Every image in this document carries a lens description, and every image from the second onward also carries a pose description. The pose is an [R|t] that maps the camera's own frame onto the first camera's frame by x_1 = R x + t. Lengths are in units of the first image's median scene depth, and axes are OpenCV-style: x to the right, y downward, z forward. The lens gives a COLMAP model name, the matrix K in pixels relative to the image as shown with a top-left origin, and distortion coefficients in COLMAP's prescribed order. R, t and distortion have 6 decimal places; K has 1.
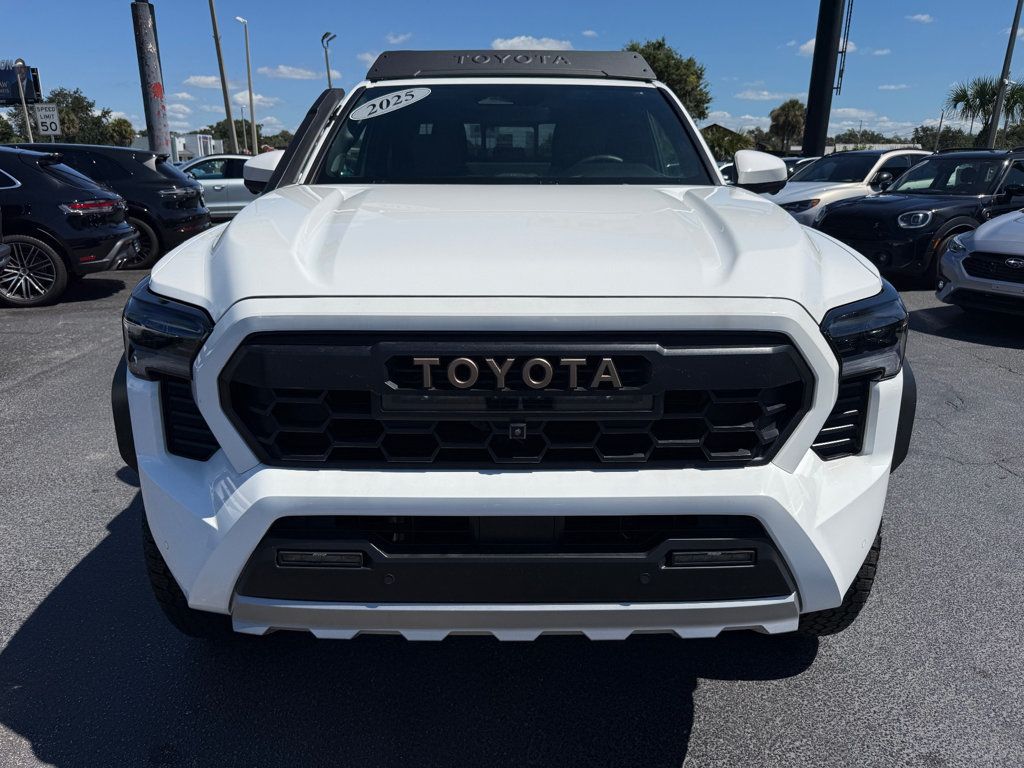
lens RADIAL K [[719.4, 0, 508.8], [0, 719.4, 382.4], [0, 0, 1]] dist [0.001059, -0.007922]
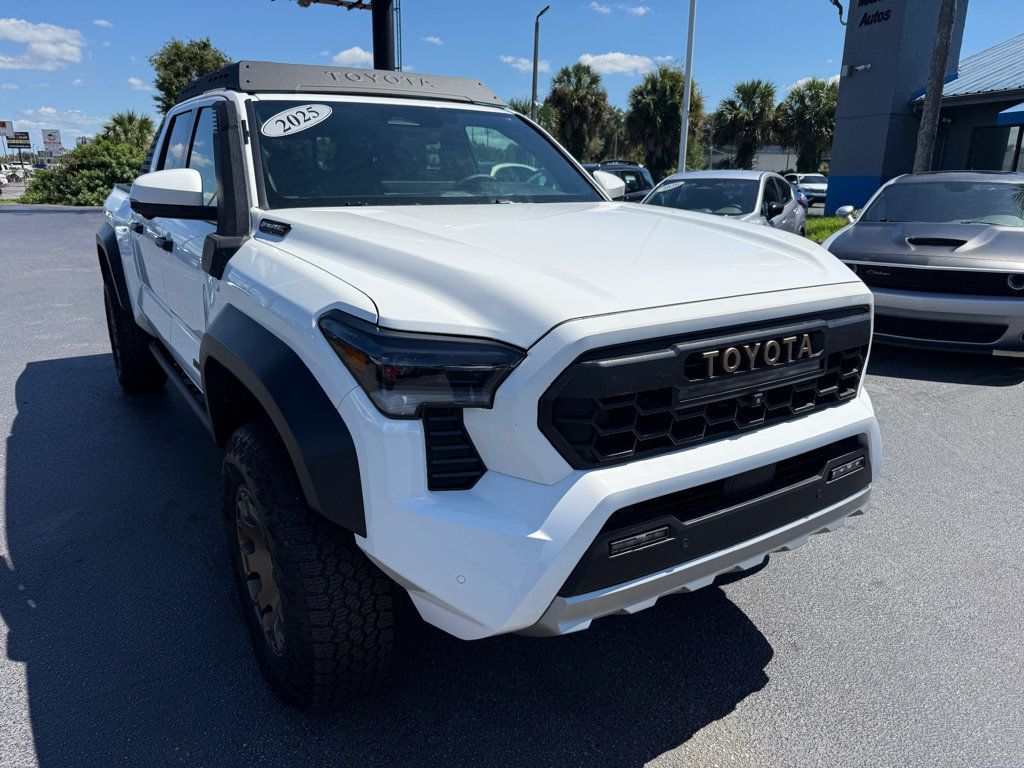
lens RADIAL K [[736.1, 0, 494.9], [0, 736.1, 386.6], [0, 0, 1]] dist [0.002475, -0.004415]
pose [[0.845985, -0.147902, 0.512284, -1.017716], [0.152882, 0.987704, 0.032691, -0.067492], [-0.510819, 0.050662, 0.858194, 0.107188]]
